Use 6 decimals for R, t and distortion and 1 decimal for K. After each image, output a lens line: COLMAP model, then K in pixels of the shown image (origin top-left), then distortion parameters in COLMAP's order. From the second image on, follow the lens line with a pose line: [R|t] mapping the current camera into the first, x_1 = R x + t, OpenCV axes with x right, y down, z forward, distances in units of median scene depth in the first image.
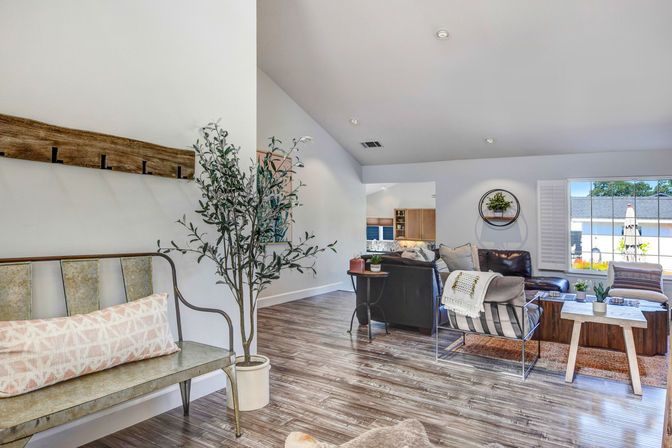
lens RADIAL K [[423.0, 0, 337.0], [0, 423.0, 218.8], [0, 0, 1]] dist [0.002717, -0.005418]
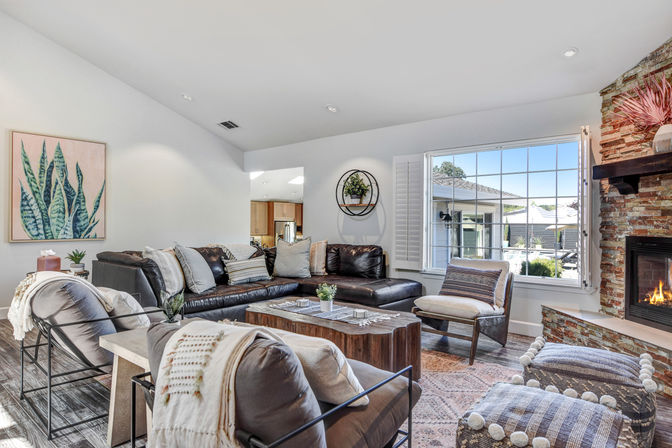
lens RADIAL K [[423.0, 0, 337.5], [0, 423.0, 222.2], [0, 0, 1]] dist [0.002717, -0.005418]
pose [[0.985721, -0.019175, -0.167294, 0.484891], [0.021038, 0.999735, 0.009367, 0.021838], [0.167070, -0.012753, 0.985863, 0.196809]]
